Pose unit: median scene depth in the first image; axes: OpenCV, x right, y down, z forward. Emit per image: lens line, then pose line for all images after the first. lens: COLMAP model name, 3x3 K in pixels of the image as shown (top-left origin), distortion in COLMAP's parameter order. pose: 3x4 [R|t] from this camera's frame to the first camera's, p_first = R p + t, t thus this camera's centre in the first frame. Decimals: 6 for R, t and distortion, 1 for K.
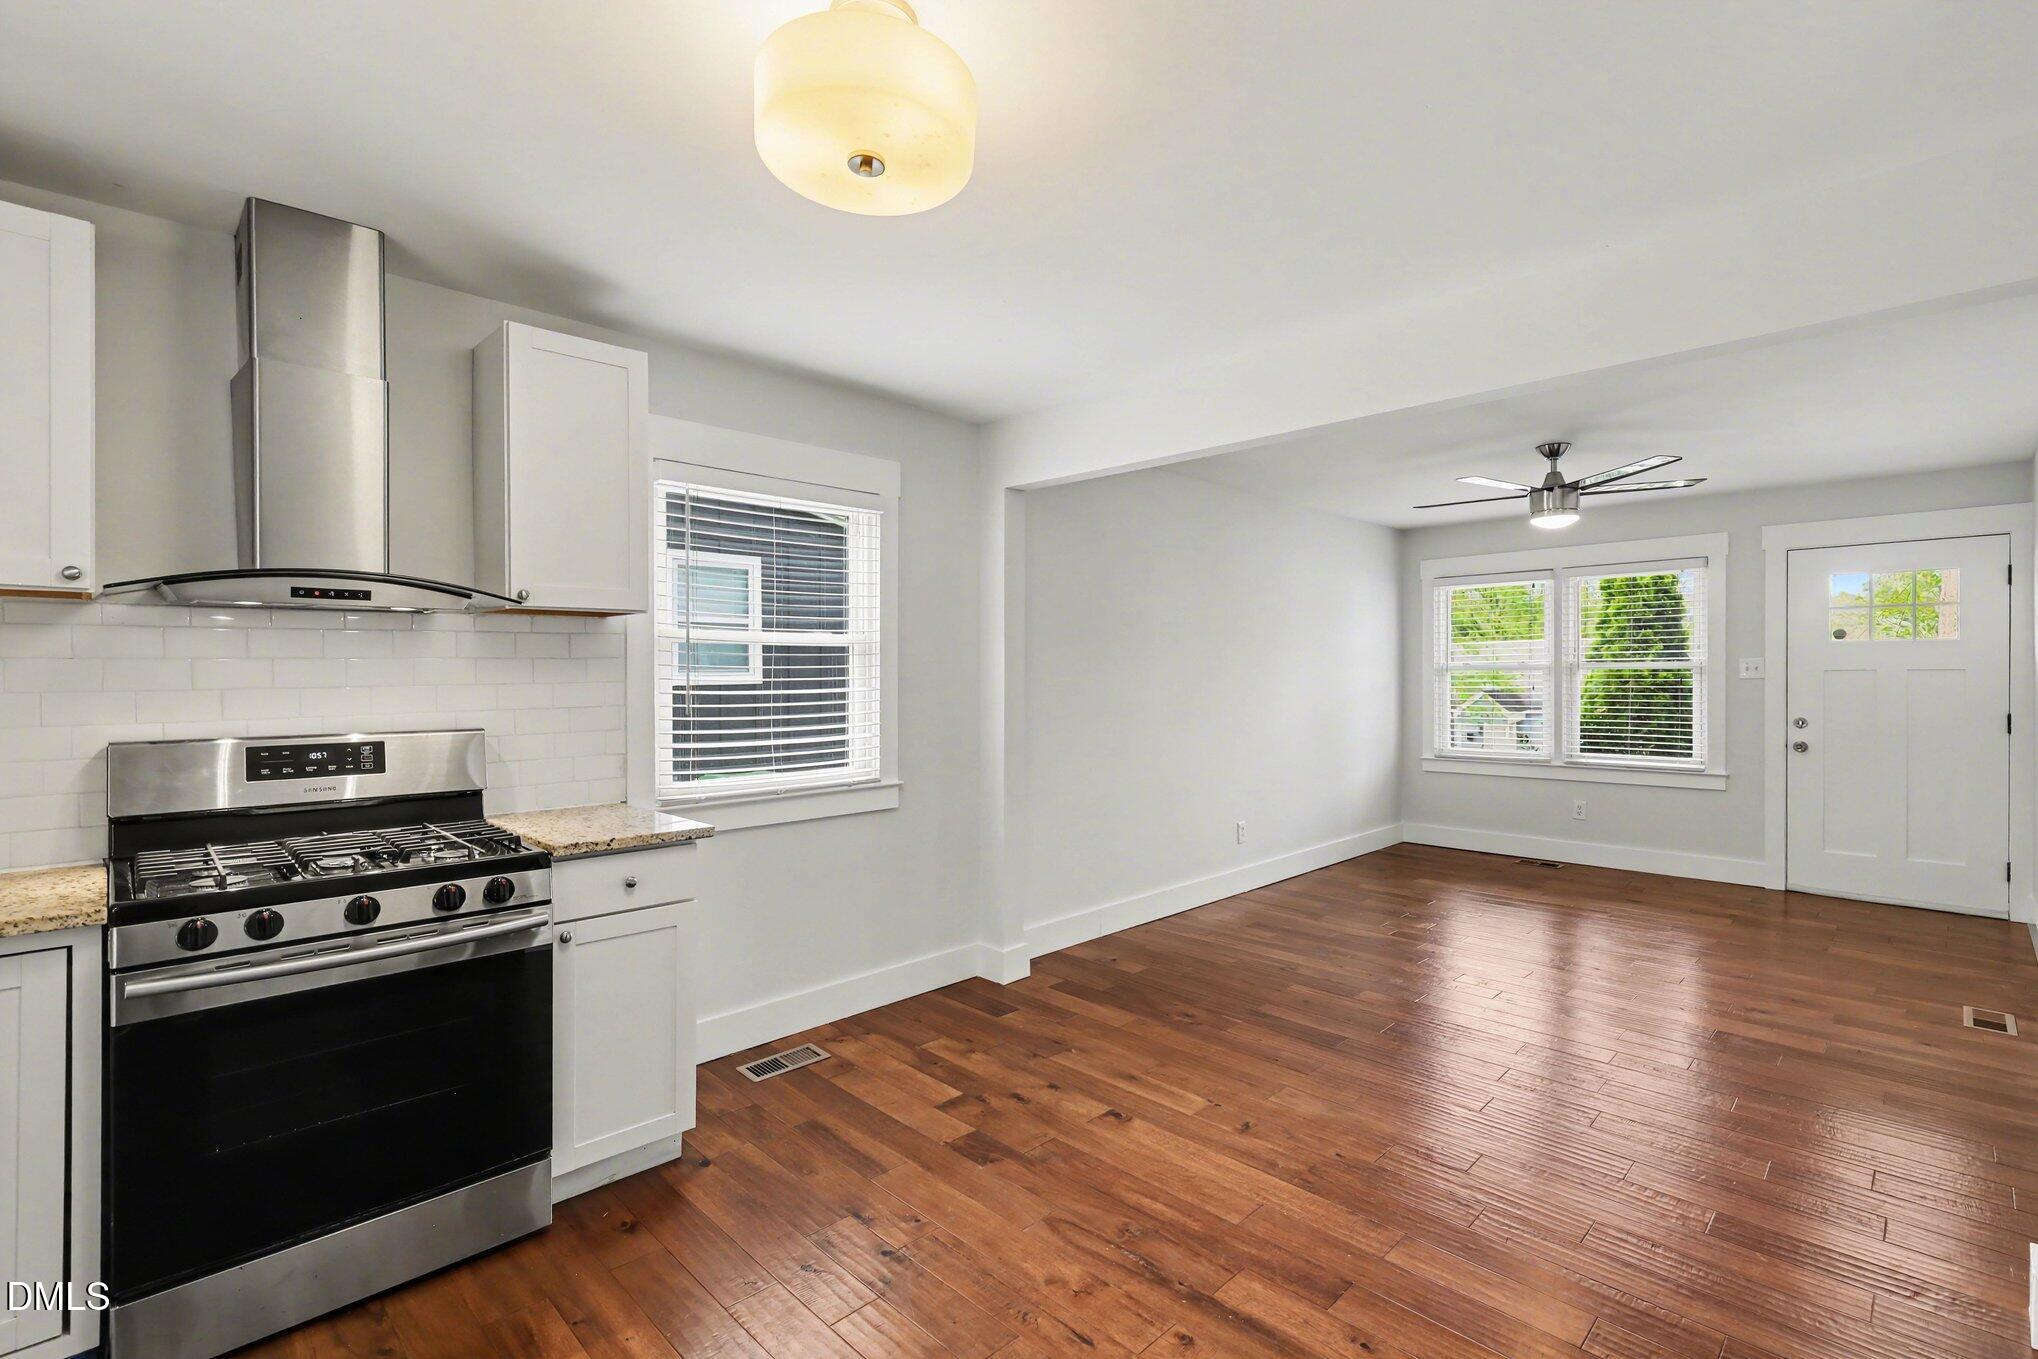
lens RADIAL K [[921.4, 0, 1014.7], [0, 921.4, 685.4], [0, 0, 1]] dist [0.001523, 0.000111]
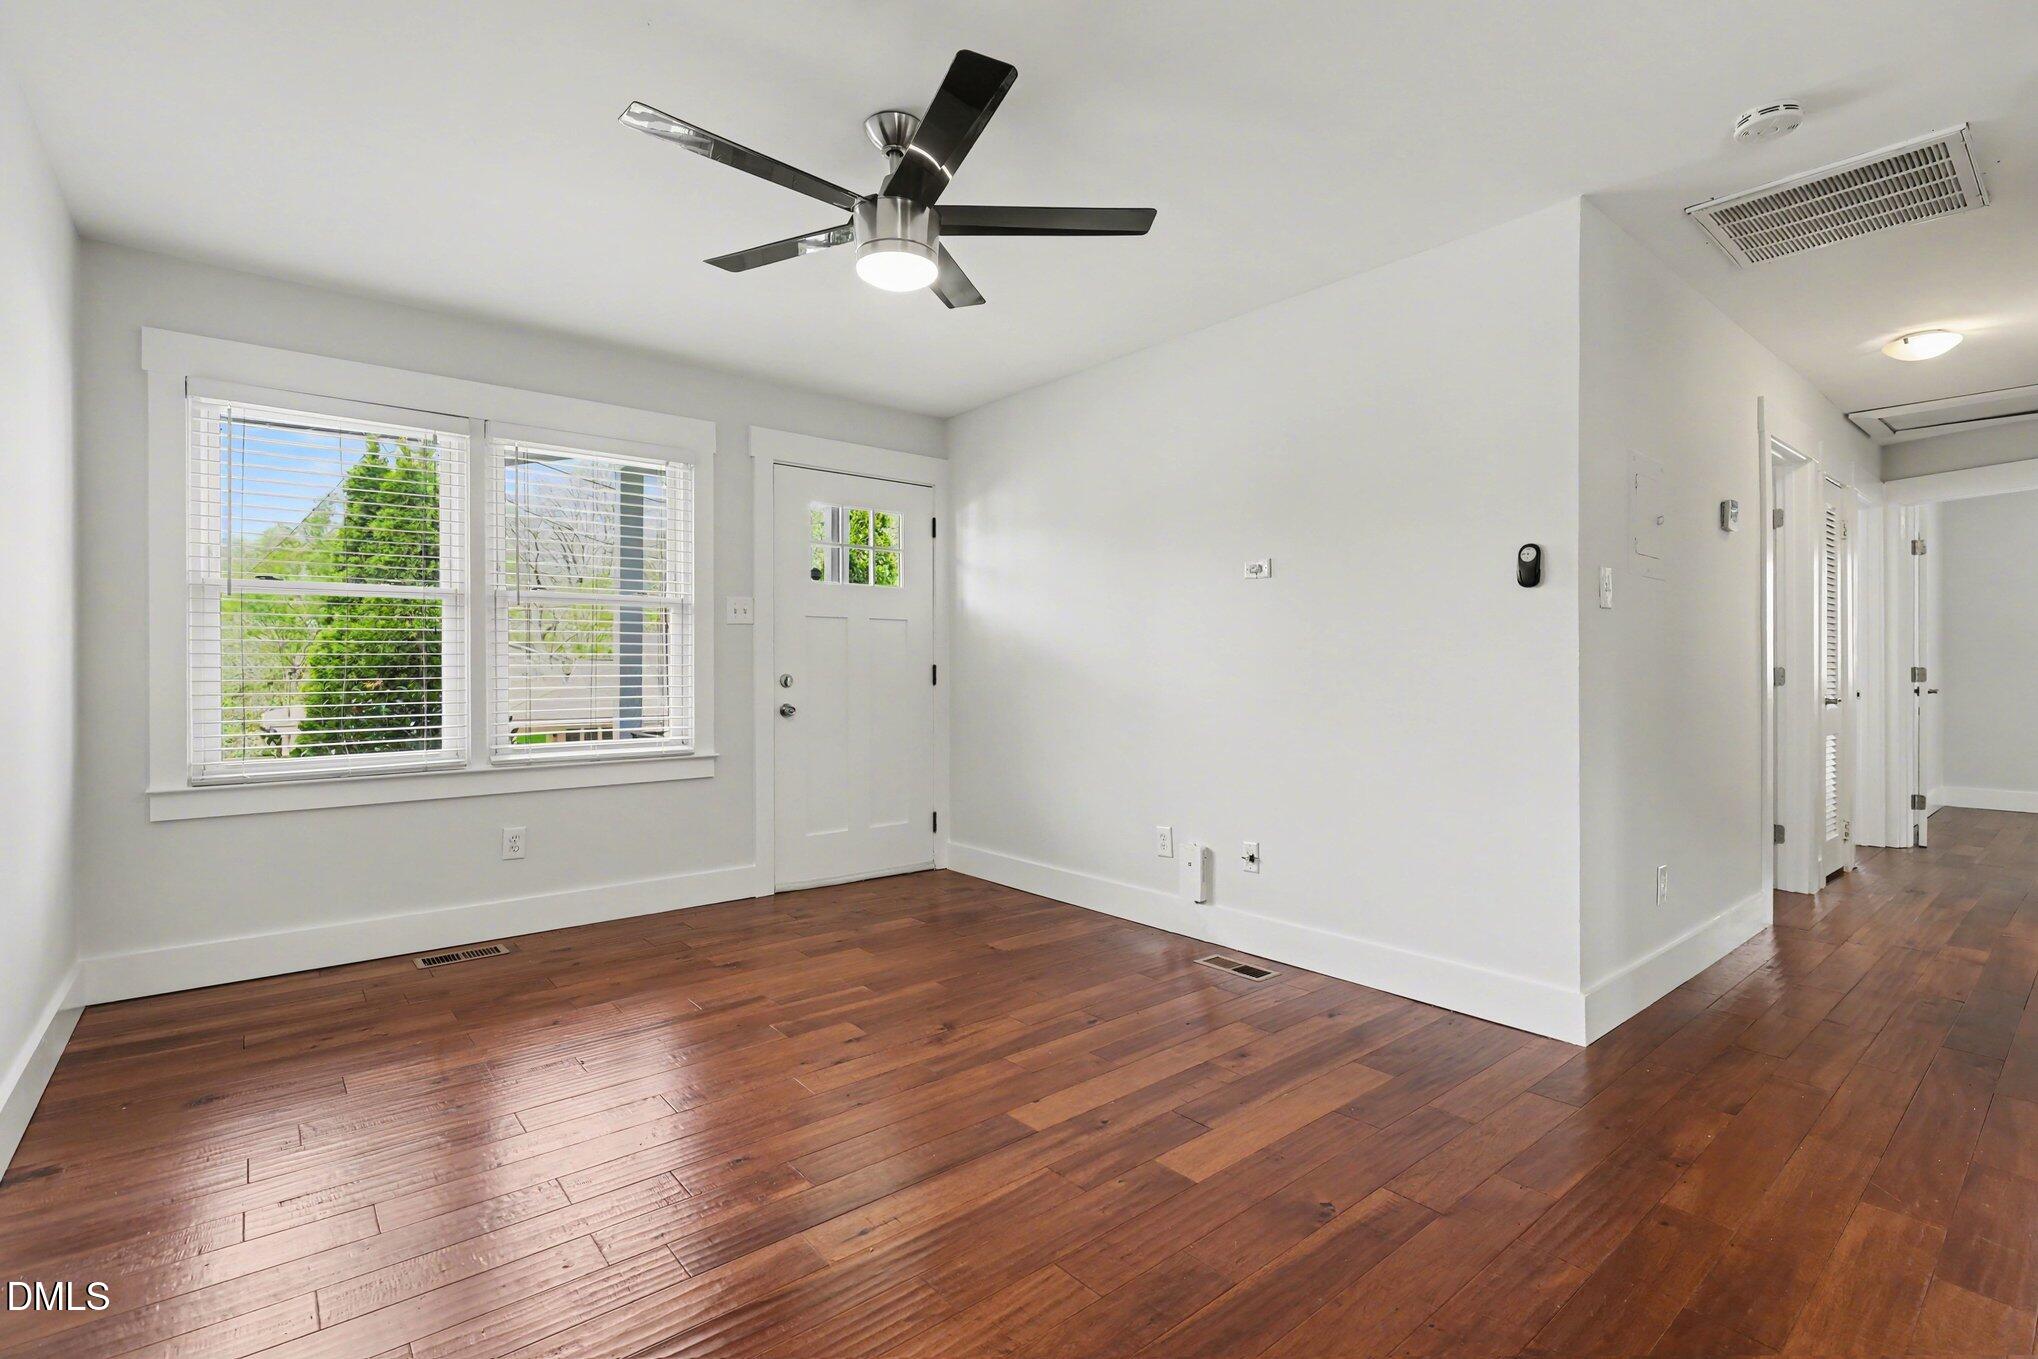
lens RADIAL K [[939.4, 0, 1019.0], [0, 939.4, 679.5], [0, 0, 1]] dist [0.001055, 0.000194]
pose [[0.080525, -0.001359, 0.996752, 0.082608], [0.013796, 0.999905, 0.000249, 0.062871], [-0.996657, 0.013731, 0.080536, 1.097747]]
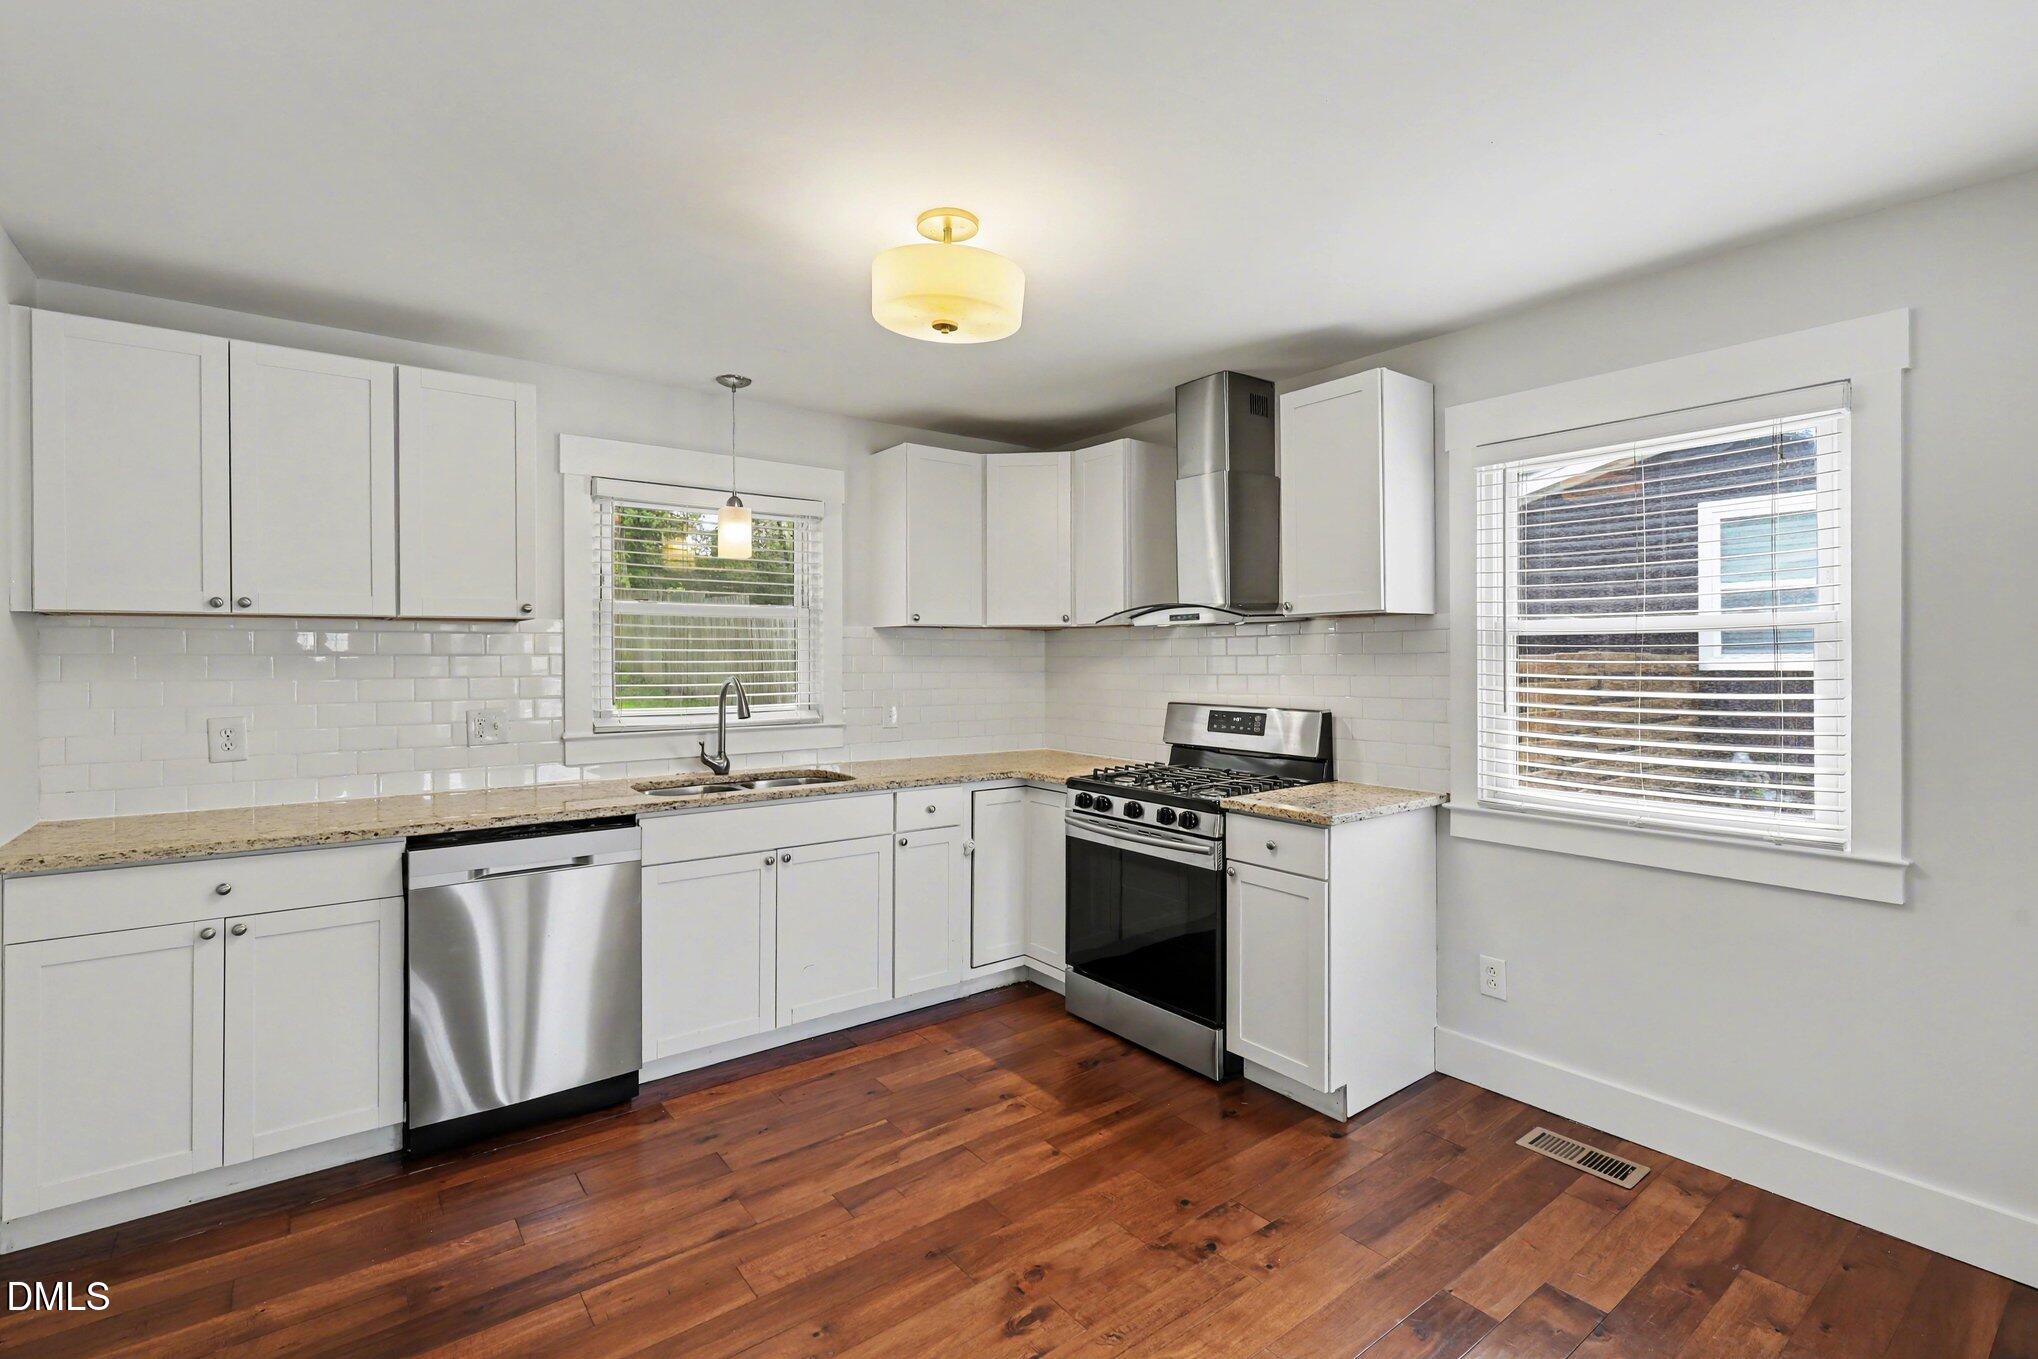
lens RADIAL K [[925.1, 0, 1021.1], [0, 925.1, 653.4], [0, 0, 1]] dist [0.000449, -0.000522]
pose [[-0.116814, 0.003531, -0.993148, 0.527514], [-0.007174, 0.999965, 0.004399, -0.024315], [0.993128, 0.007638, -0.116785, 0.532324]]
